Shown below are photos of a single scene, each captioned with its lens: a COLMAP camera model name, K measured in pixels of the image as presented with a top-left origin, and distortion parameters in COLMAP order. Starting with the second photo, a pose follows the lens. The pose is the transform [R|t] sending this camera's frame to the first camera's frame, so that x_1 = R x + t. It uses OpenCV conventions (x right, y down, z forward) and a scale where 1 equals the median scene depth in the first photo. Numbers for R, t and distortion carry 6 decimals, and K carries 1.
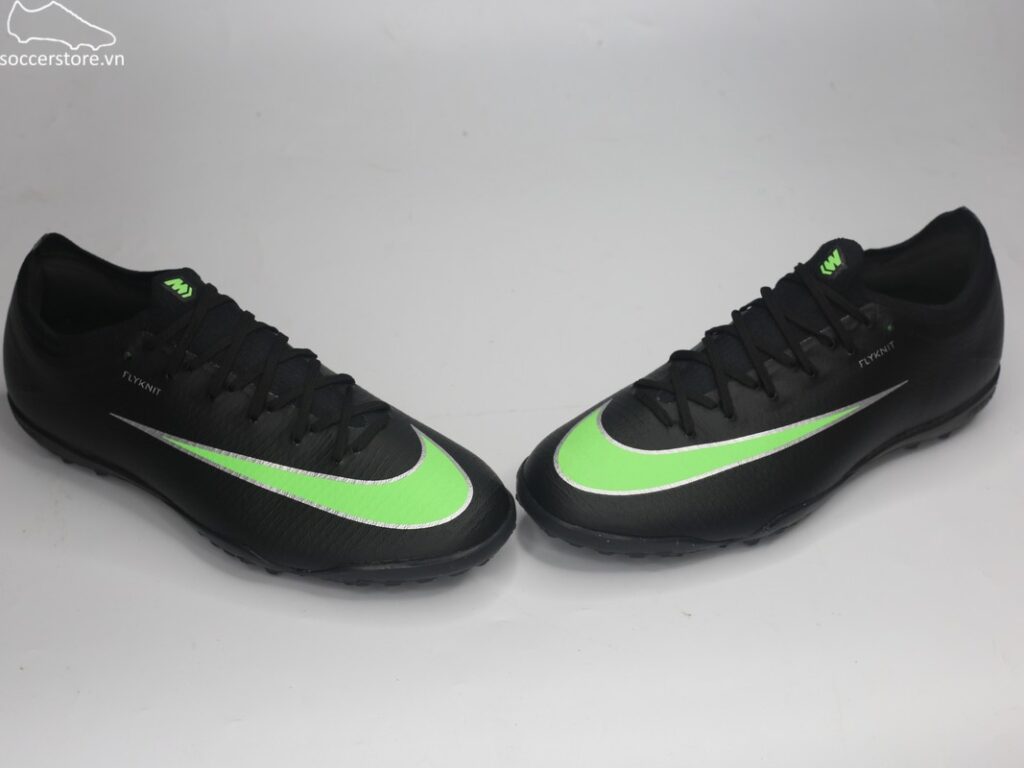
lens RADIAL K [[1866.5, 0, 516.5], [0, 1866.5, 381.3], [0, 0, 1]] dist [-0.064497, 0.000000]
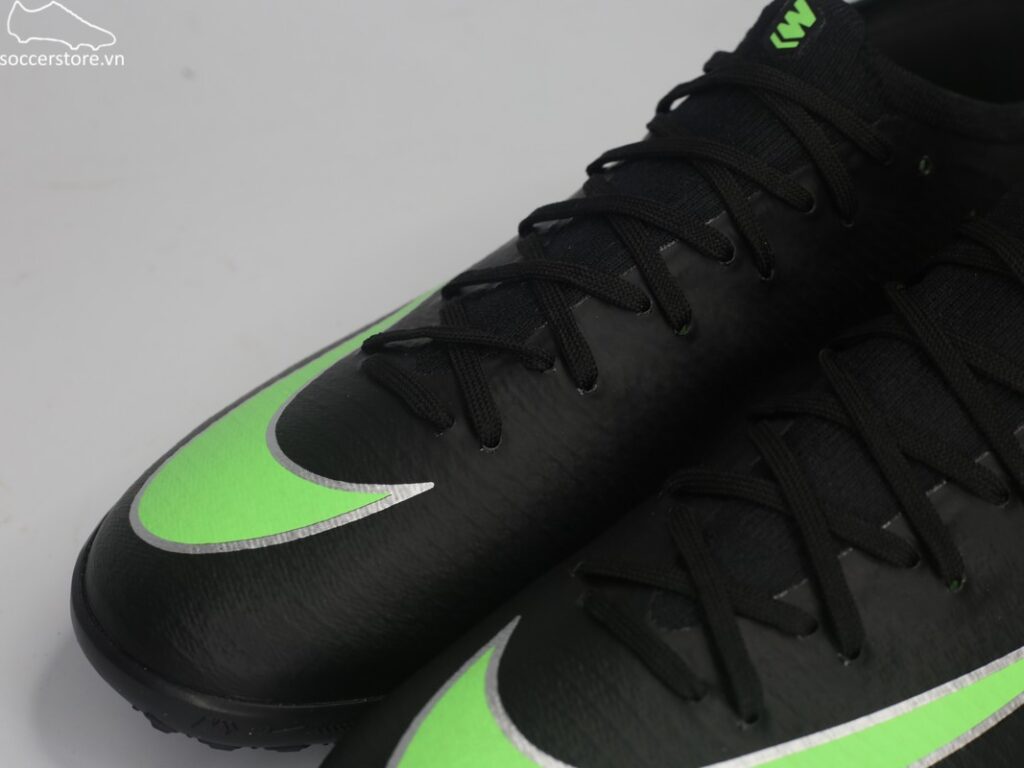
lens RADIAL K [[1866.5, 0, 505.7], [0, 1866.5, 391.9], [0, 0, 1]] dist [-0.064497, 0.000000]
pose [[0.992184, -0.062474, 0.108016, 0.011957], [0.058816, 0.997593, 0.036737, -0.048420], [-0.110051, -0.030097, 0.993470, 0.644585]]
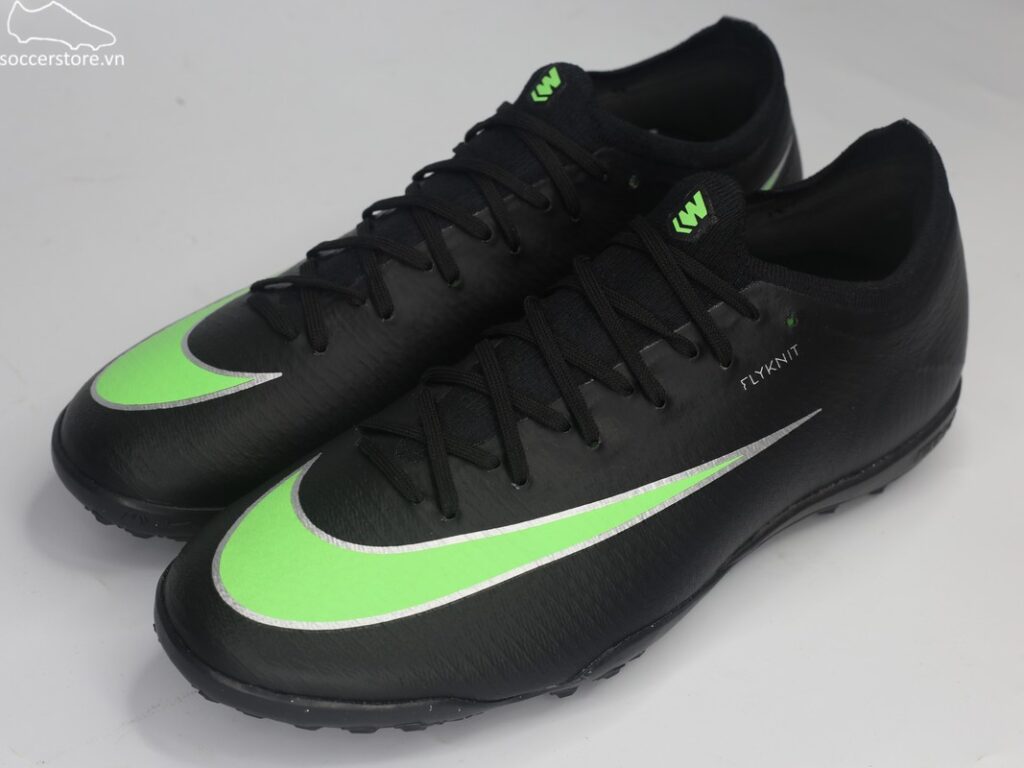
lens RADIAL K [[1866.5, 0, 483.9], [0, 1866.5, 376.7], [0, 0, 1]] dist [-0.064497, 0.000000]
pose [[0.998409, -0.020590, 0.052487, 0.072456], [0.019729, 0.999663, 0.016874, -0.023569], [-0.052817, -0.015812, 0.998479, 0.418590]]
